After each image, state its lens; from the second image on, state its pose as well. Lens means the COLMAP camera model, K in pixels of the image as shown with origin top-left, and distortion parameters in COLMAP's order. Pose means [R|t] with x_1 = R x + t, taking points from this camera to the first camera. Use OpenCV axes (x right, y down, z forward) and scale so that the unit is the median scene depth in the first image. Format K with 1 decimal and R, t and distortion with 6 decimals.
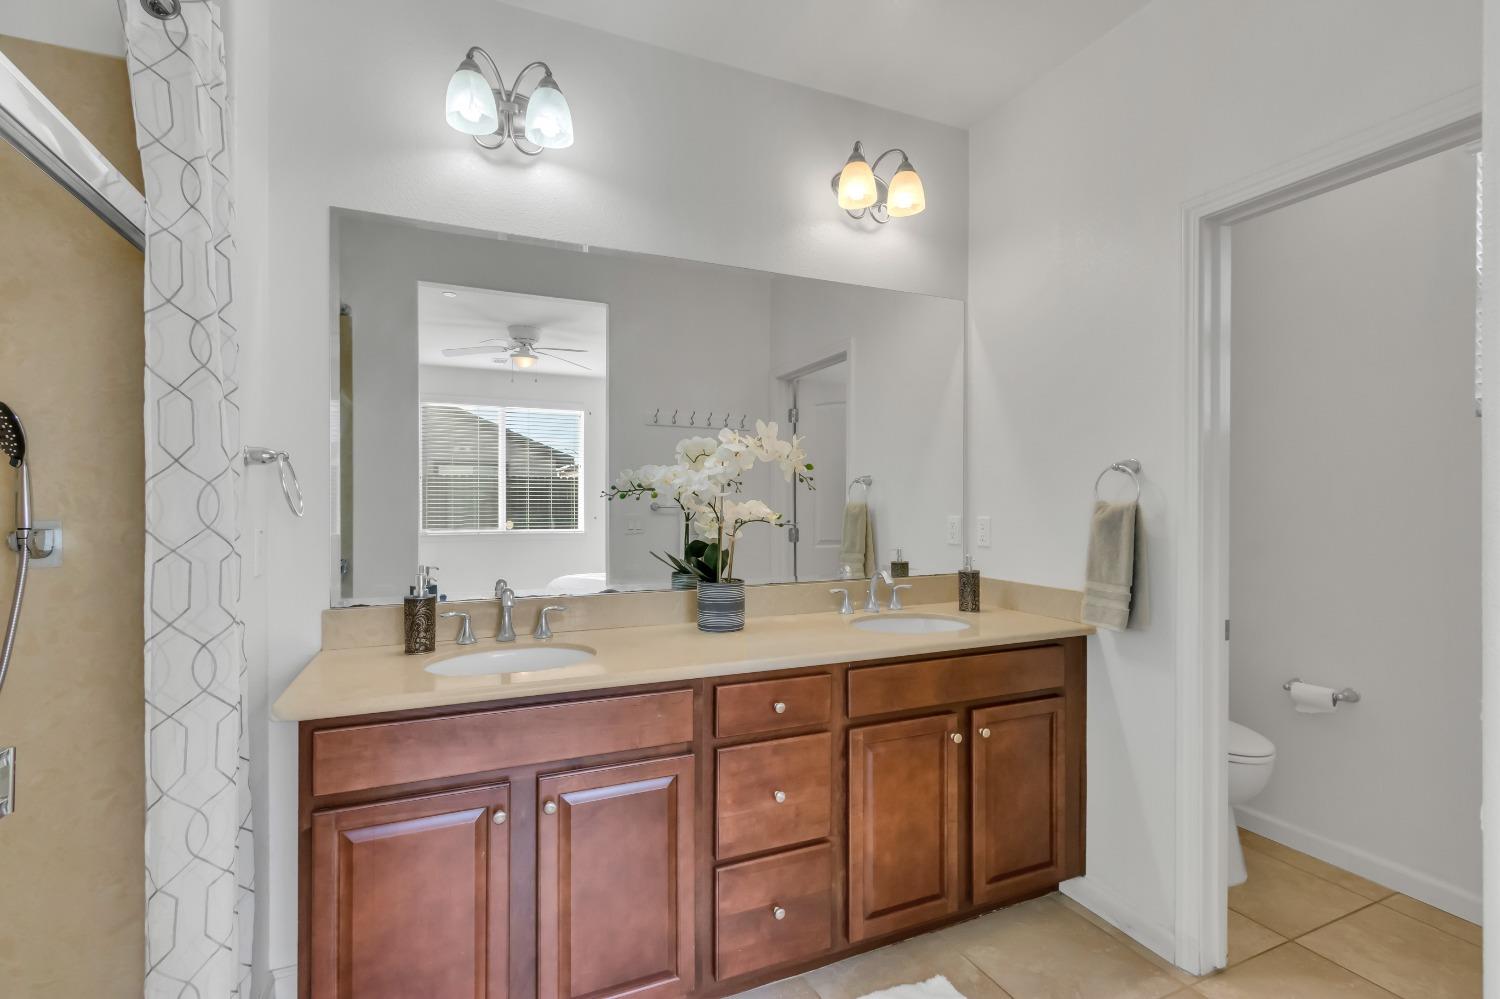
lens RADIAL K [[679.1, 0, 746.7], [0, 679.1, 532.4], [0, 0, 1]] dist [0.012776, -0.004966]
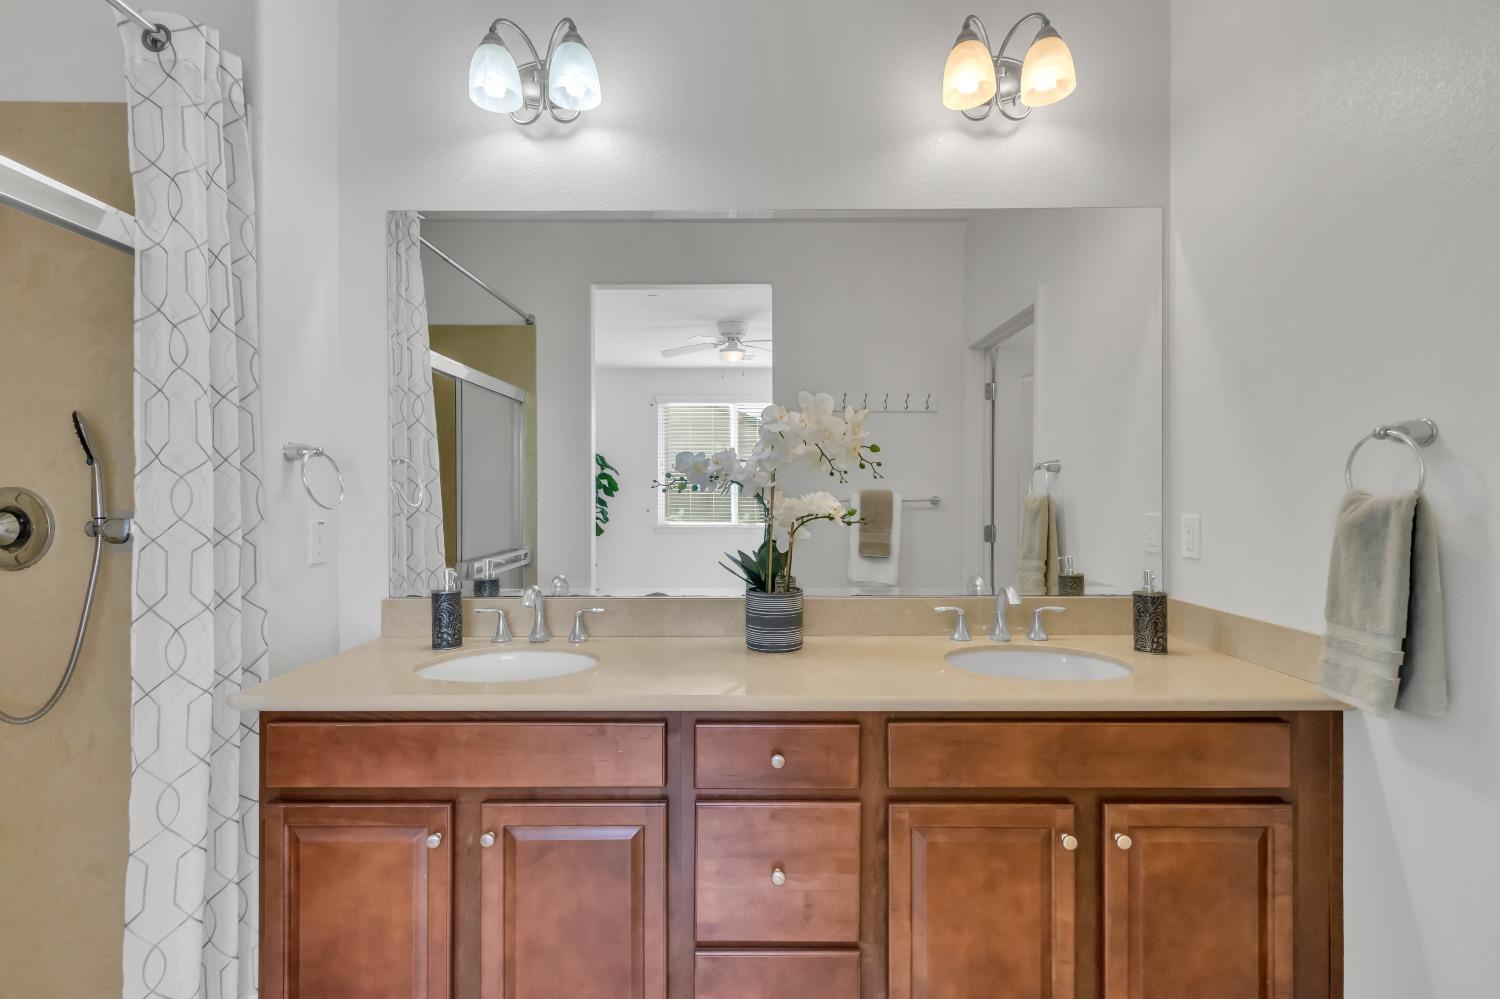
lens RADIAL K [[679.1, 0, 760.6], [0, 679.1, 519.8], [0, 0, 1]] dist [0.012776, -0.004966]
pose [[0.915421, 0.012588, -0.402300, 0.300908], [-0.016185, 0.999854, -0.005542, -0.009569], [0.402171, 0.011584, 0.915491, 0.254766]]
